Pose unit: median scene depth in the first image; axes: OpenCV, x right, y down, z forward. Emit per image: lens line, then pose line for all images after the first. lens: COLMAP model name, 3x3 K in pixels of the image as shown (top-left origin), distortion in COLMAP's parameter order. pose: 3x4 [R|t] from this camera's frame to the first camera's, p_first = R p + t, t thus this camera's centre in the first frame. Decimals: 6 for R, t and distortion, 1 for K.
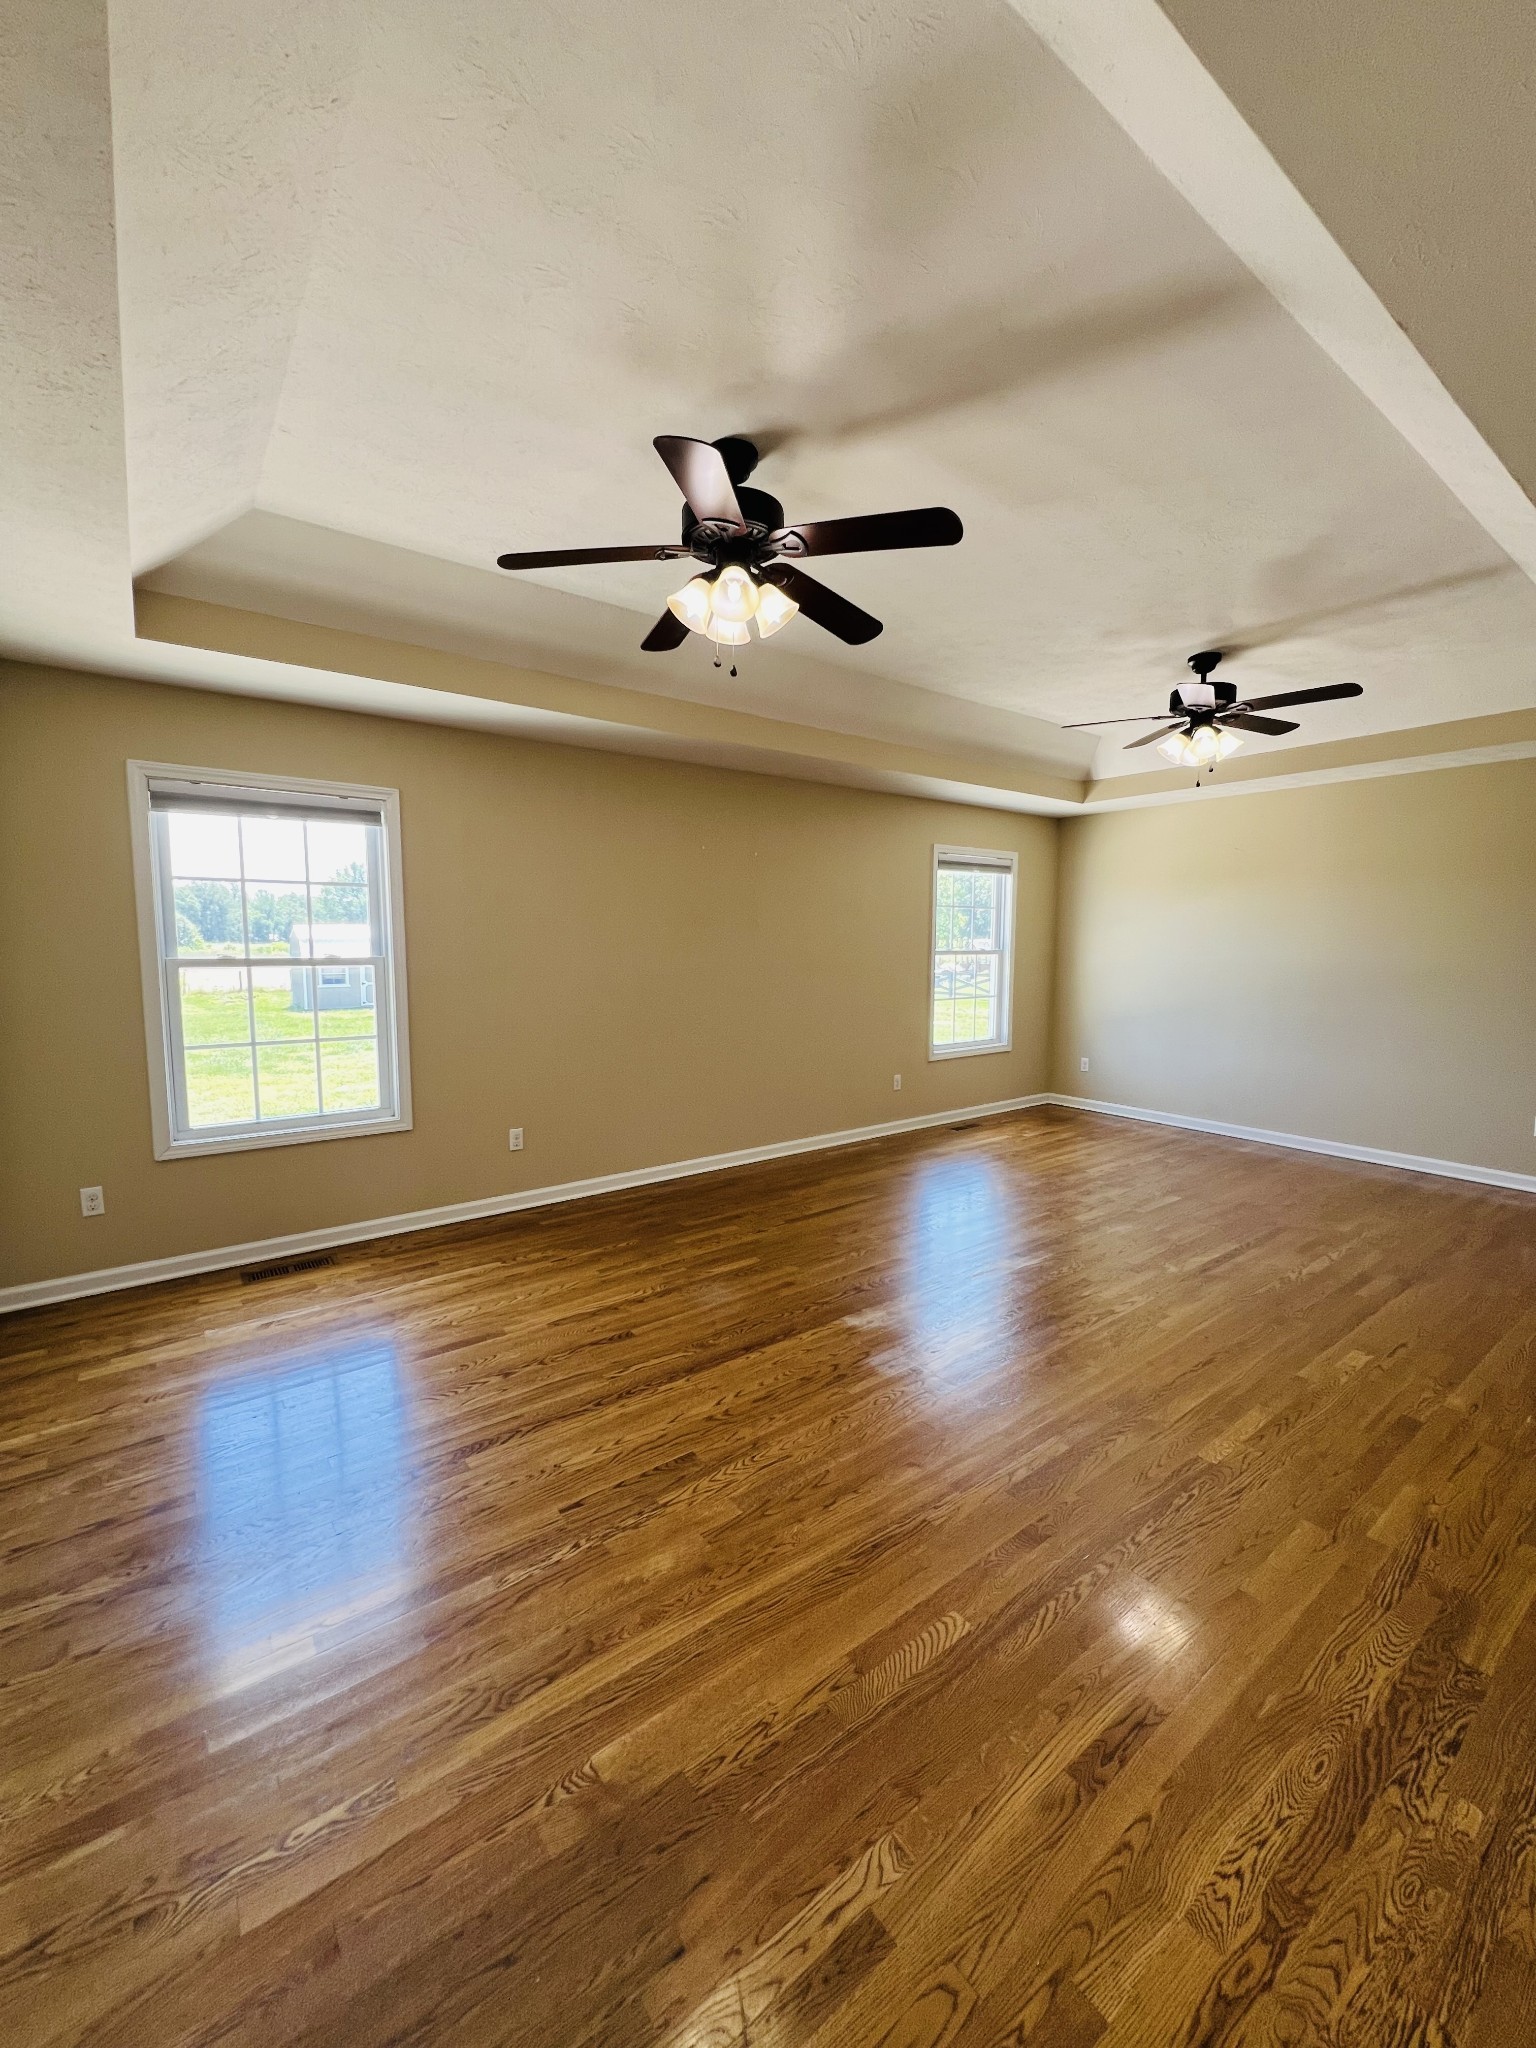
lens RADIAL K [[822.9, 0, 767.2], [0, 822.9, 1009.6], [0, 0, 1]] dist [0.000295, 0.000246]
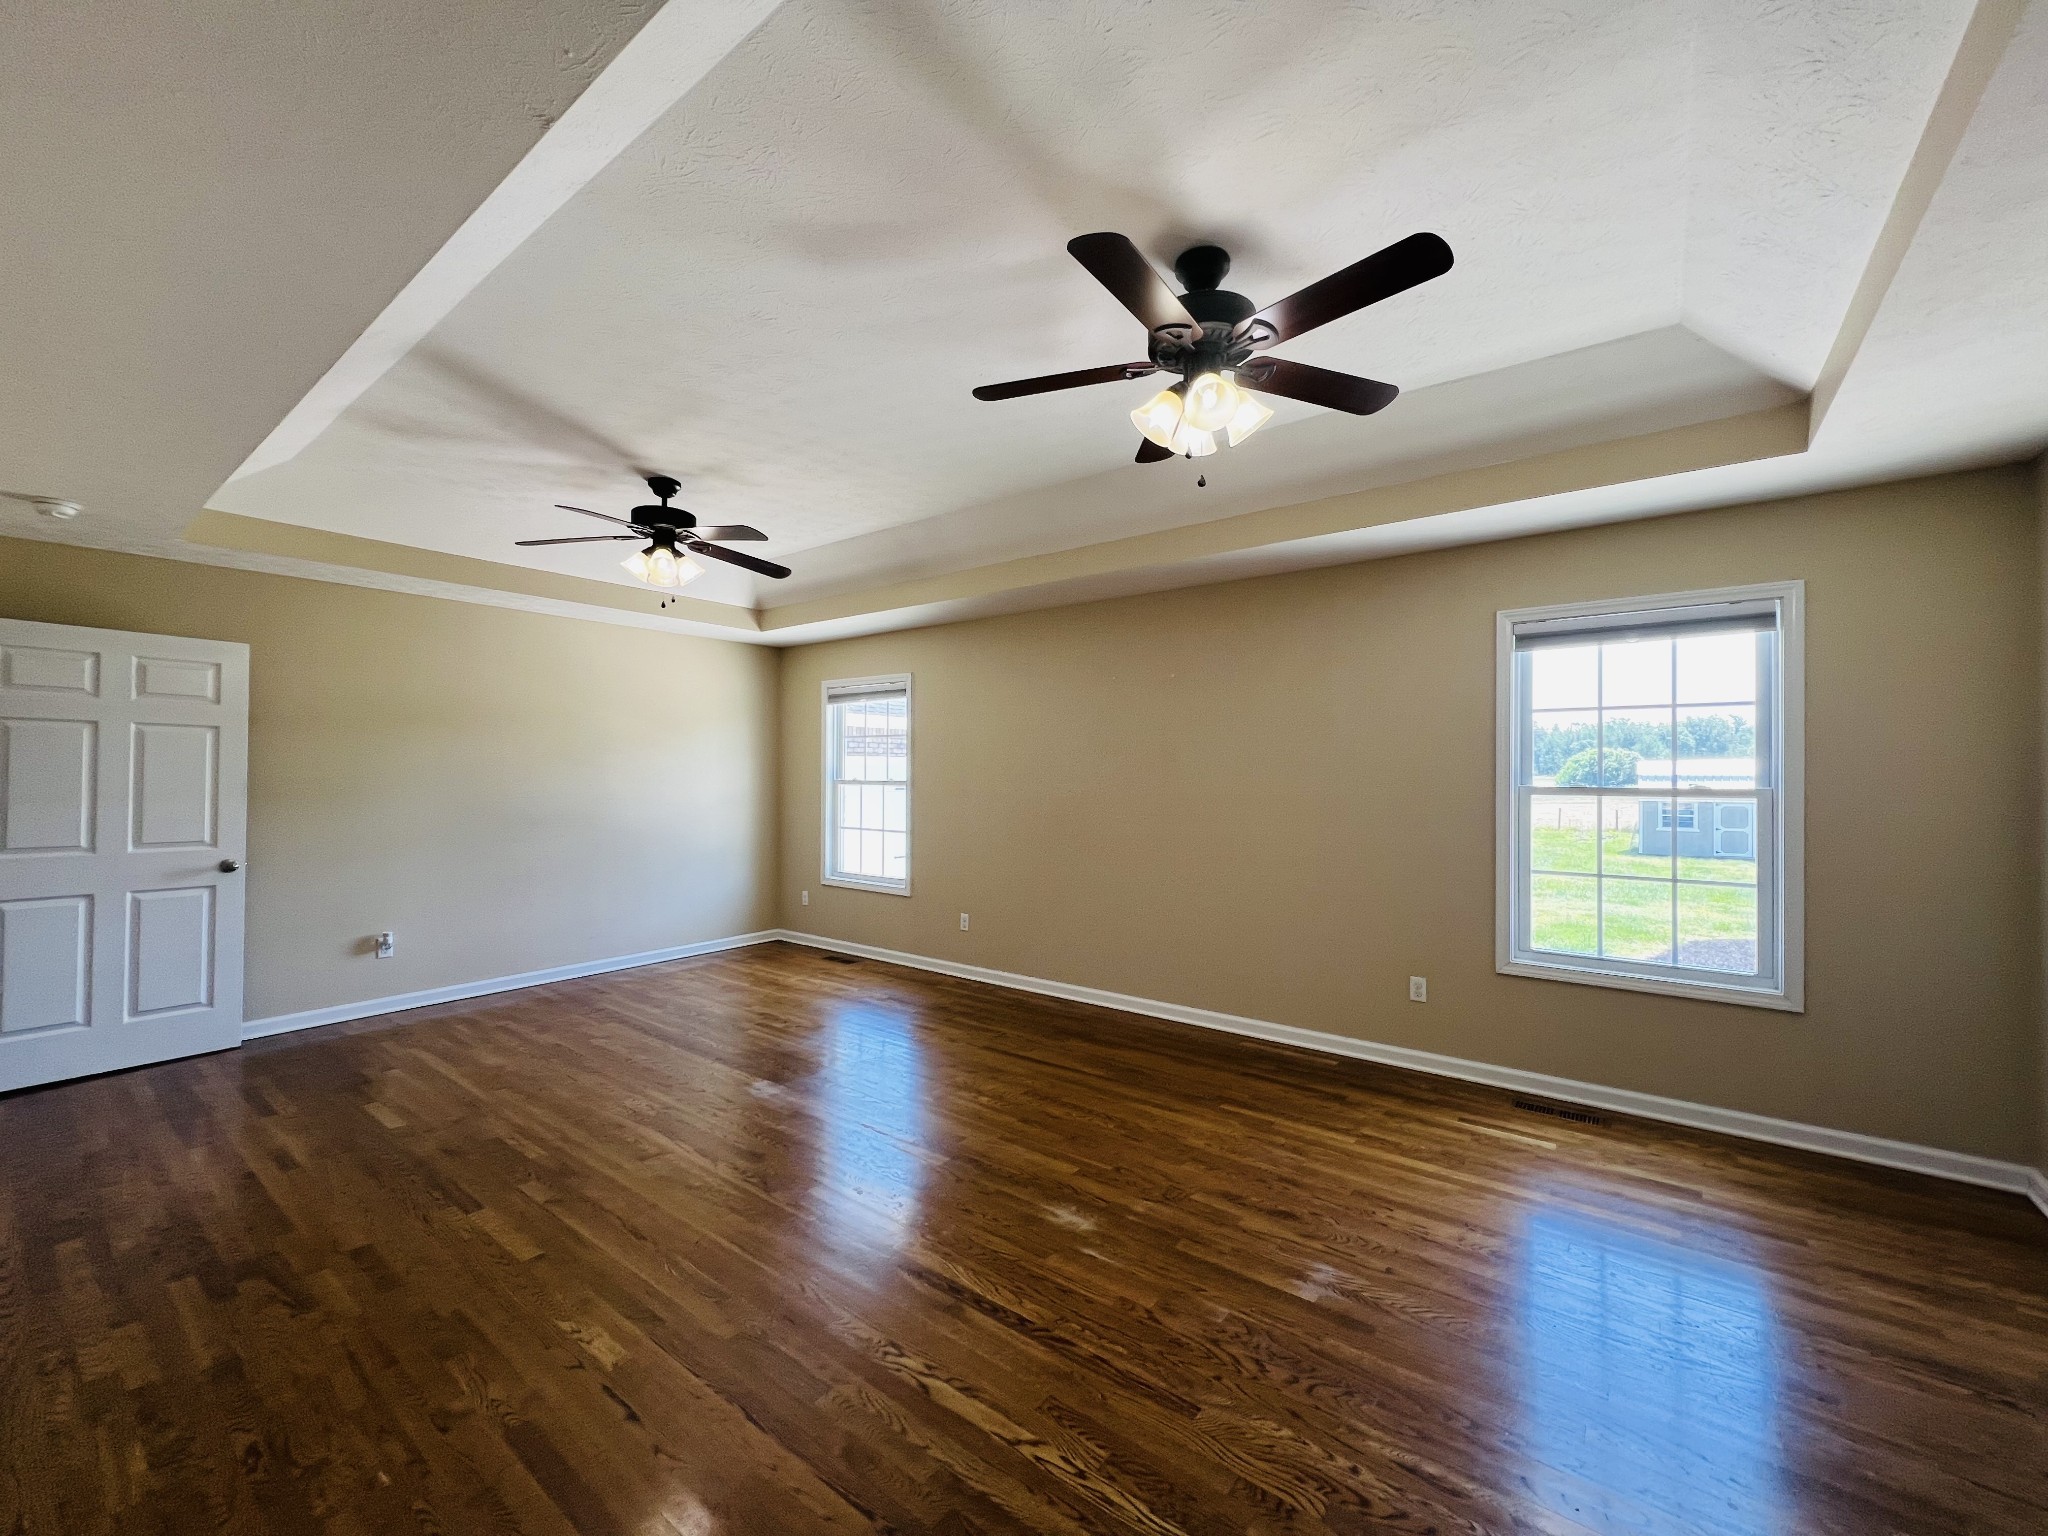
lens RADIAL K [[823.4, 0, 1032.6], [0, 823.4, 766.6], [0, 0, 1]] dist [-0.021925, 0.013053]
pose [[0.271459, -0.004750, -0.962438, 0.132545], [-0.078726, 0.996527, -0.027123, -0.008269], [0.959225, 0.083132, 0.270143, 0.098682]]
